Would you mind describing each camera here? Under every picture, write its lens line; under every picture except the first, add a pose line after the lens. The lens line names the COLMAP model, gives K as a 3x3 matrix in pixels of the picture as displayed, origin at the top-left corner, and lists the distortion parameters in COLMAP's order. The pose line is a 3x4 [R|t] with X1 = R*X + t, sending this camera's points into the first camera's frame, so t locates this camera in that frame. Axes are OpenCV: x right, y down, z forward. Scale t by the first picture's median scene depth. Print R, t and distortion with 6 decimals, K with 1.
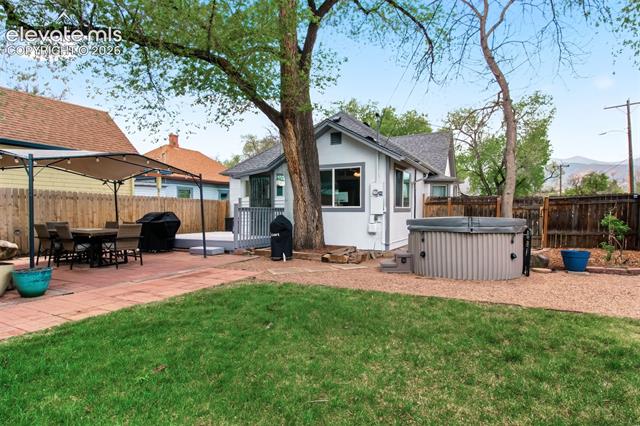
lens RADIAL K [[326.2, 0, 323.9], [0, 326.2, 212.6], [0, 0, 1]] dist [0.002214, -0.000476]
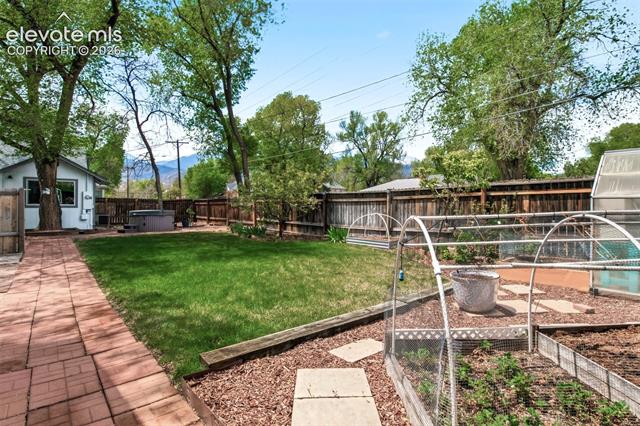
lens RADIAL K [[326.2, 0, 323.9], [0, 326.2, 212.6], [0, 0, 1]] dist [0.002214, -0.000476]
pose [[0.352993, -0.020274, 0.935406, -1.189138], [-0.008017, 0.999663, 0.024692, -0.033992], [-0.935592, -0.016215, 0.352711, -0.955388]]
